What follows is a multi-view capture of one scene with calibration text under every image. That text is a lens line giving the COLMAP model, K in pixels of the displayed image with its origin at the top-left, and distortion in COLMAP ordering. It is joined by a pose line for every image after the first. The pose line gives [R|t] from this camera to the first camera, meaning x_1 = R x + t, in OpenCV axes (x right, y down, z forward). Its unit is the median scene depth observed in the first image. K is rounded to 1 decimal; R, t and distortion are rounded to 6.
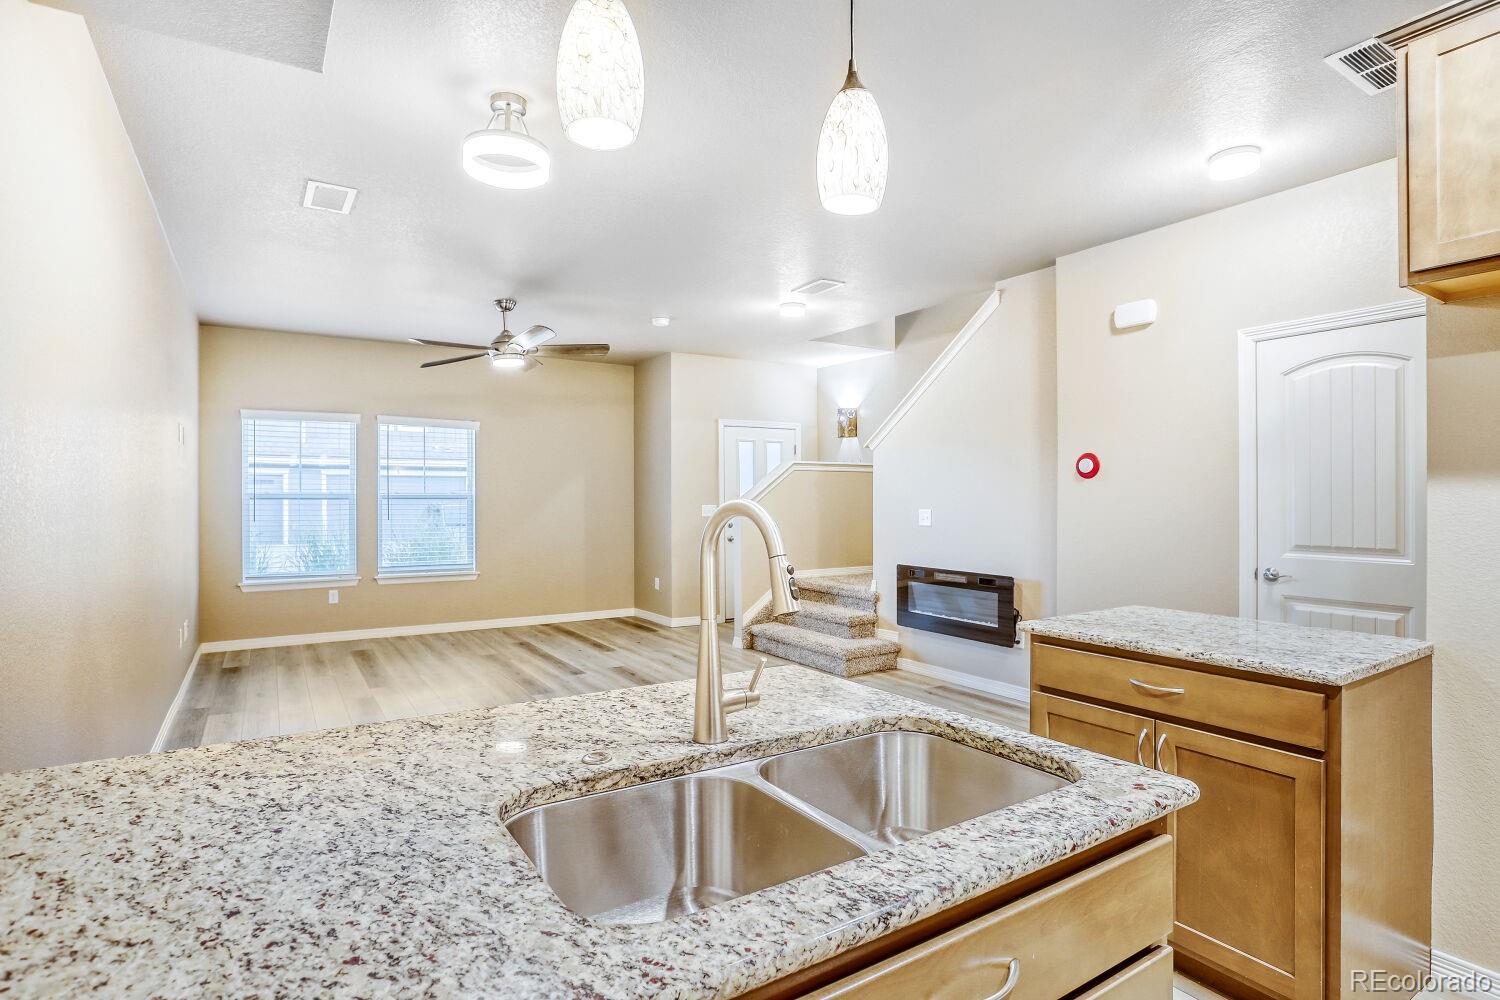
lens RADIAL K [[770.5, 0, 747.5], [0, 770.5, 492.5], [0, 0, 1]] dist [-0.049508, 0.040175]
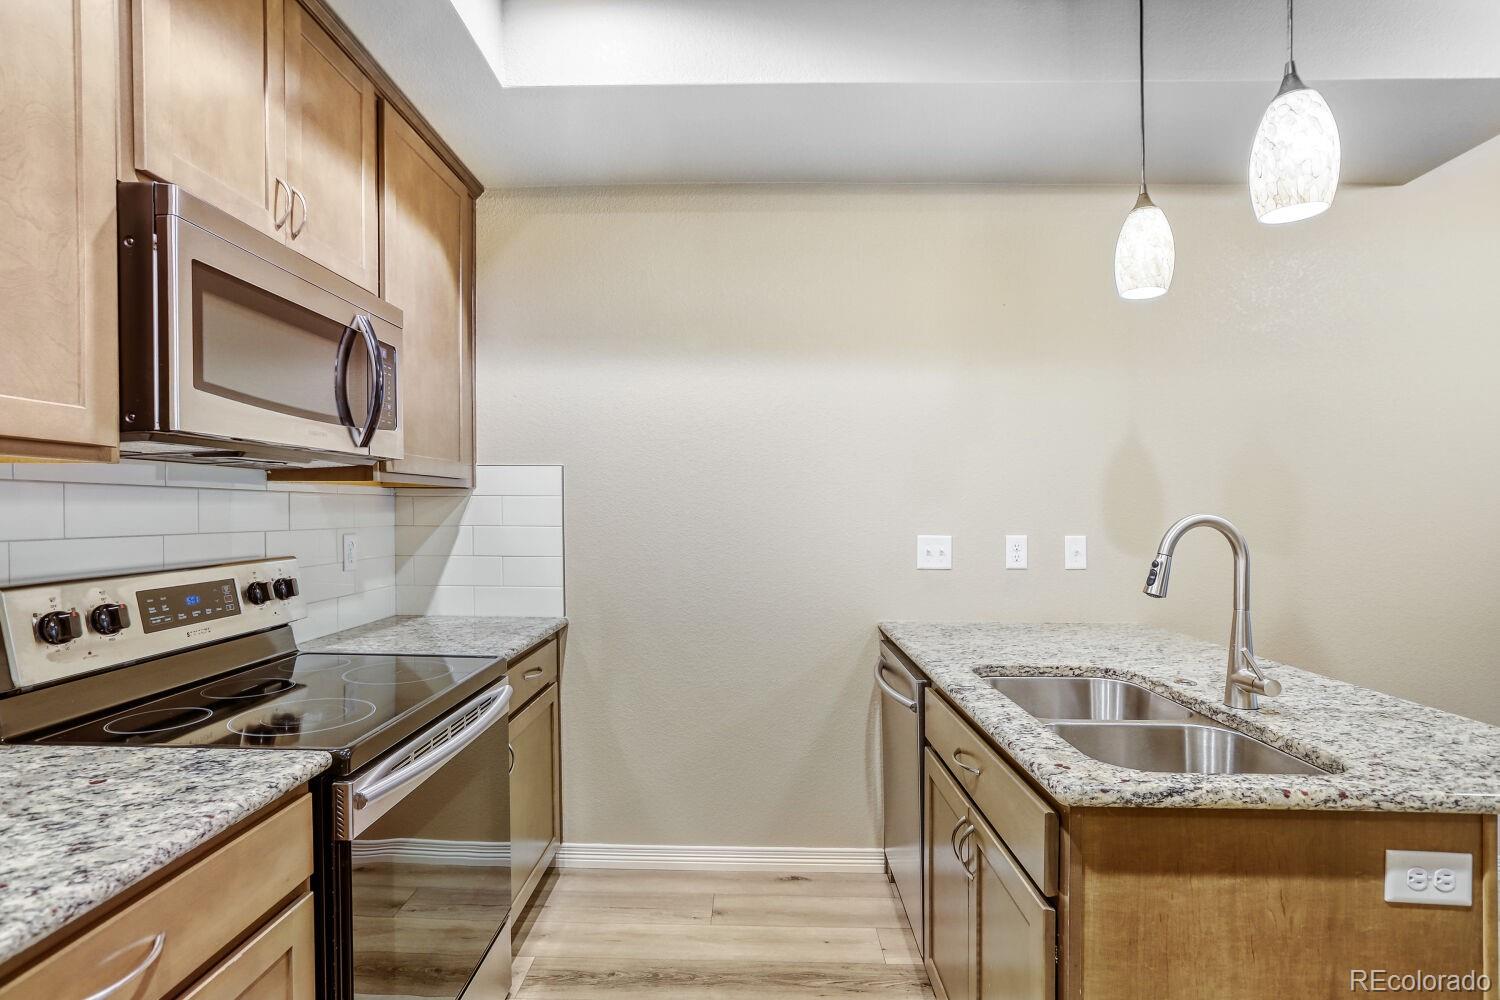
lens RADIAL K [[720.3, 0, 750.0], [0, 720.3, 500.0], [0, 0, 1]] dist [-0.004021, -0.000595]
pose [[-0.554066, -0.015437, -0.832330, 0.272082], [0.002040, 0.999800, -0.019900, 0.002094], [0.832470, -0.012724, -0.553923, 0.197562]]
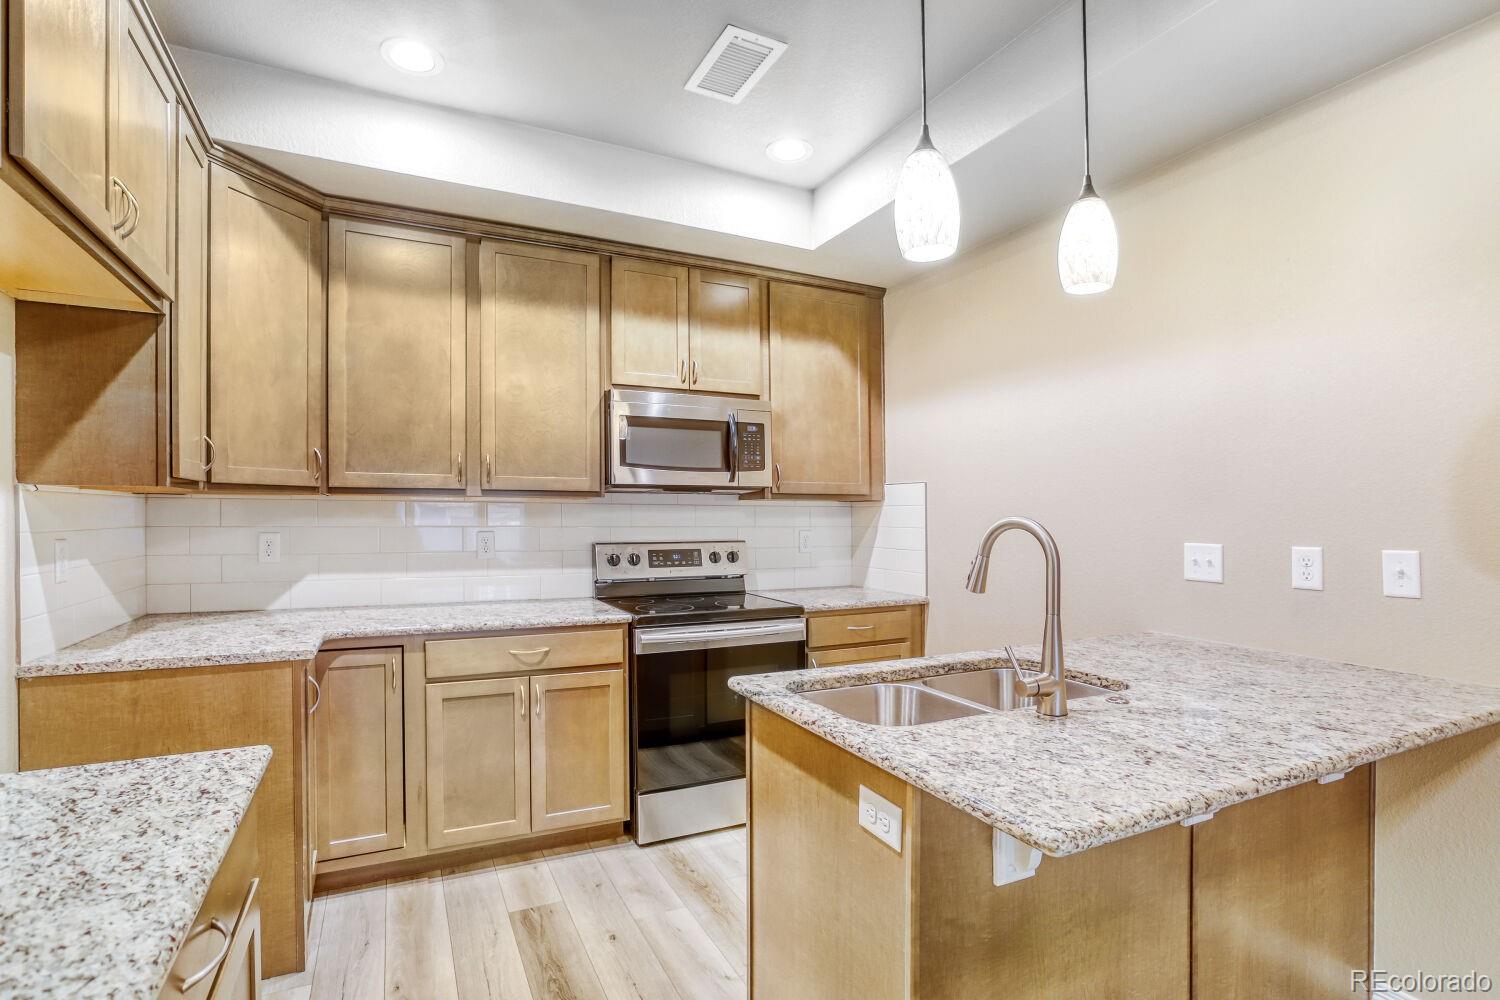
lens RADIAL K [[724.8, 0, 747.1], [0, 724.8, 522.6], [0, 0, 1]] dist [-0.048079, 0.026167]
pose [[-0.994202, -0.003959, 0.107452, 0.062359], [-0.003686, 0.999989, 0.002741, 0.003753], [-0.107462, 0.002329, -0.994207, 0.437491]]
